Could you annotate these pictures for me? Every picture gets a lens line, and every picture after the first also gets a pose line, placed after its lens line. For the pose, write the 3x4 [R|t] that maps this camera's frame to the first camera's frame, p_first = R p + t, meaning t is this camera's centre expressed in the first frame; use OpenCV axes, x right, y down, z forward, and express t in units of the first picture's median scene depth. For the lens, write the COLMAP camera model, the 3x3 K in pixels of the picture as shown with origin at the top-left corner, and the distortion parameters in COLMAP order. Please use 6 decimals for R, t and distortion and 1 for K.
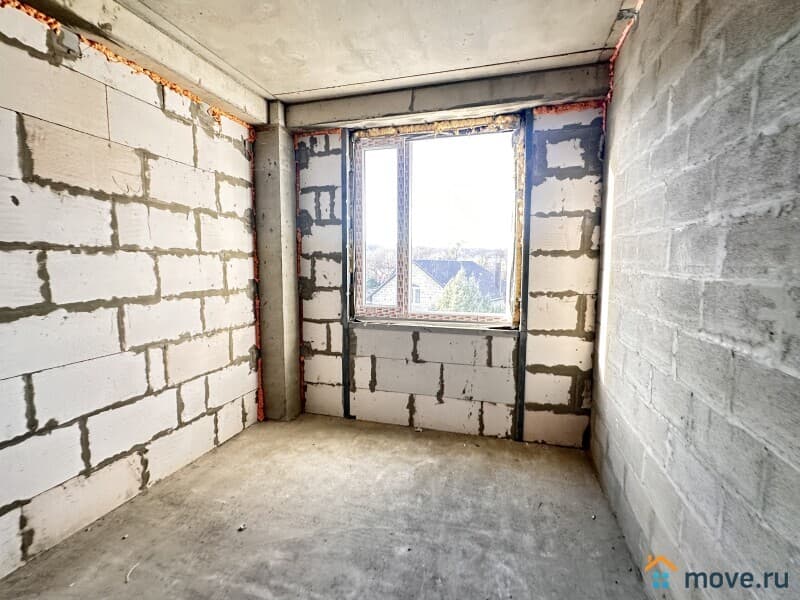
lens RADIAL K [[368.7, 0, 400.0], [0, 368.7, 300.0], [0, 0, 1]] dist [-0.001029, -0.000309]
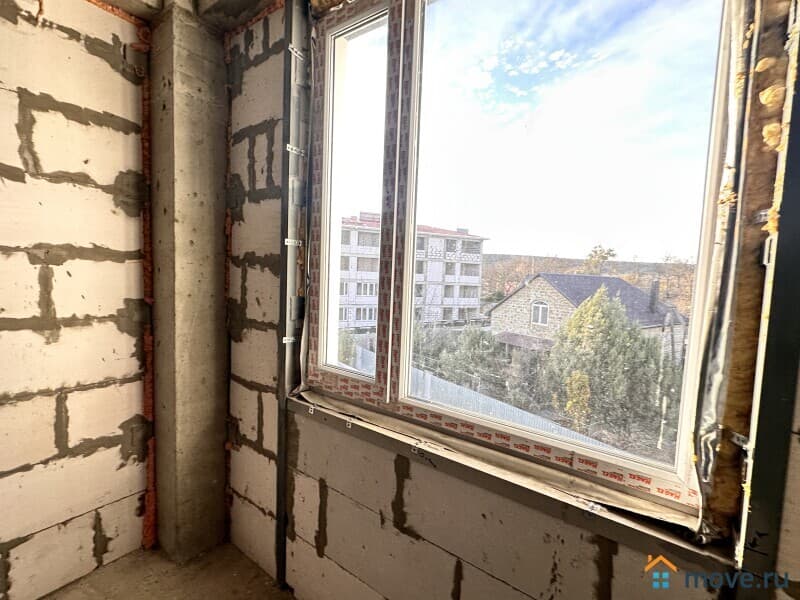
lens RADIAL K [[368.7, 0, 400.0], [0, 368.7, 300.0], [0, 0, 1]] dist [-0.001029, -0.000309]
pose [[0.939632, 0.061885, -0.336544, 0.163595], [-0.071208, 0.997342, -0.015417, -0.075178], [0.334695, 0.038451, 0.941542, 0.615378]]
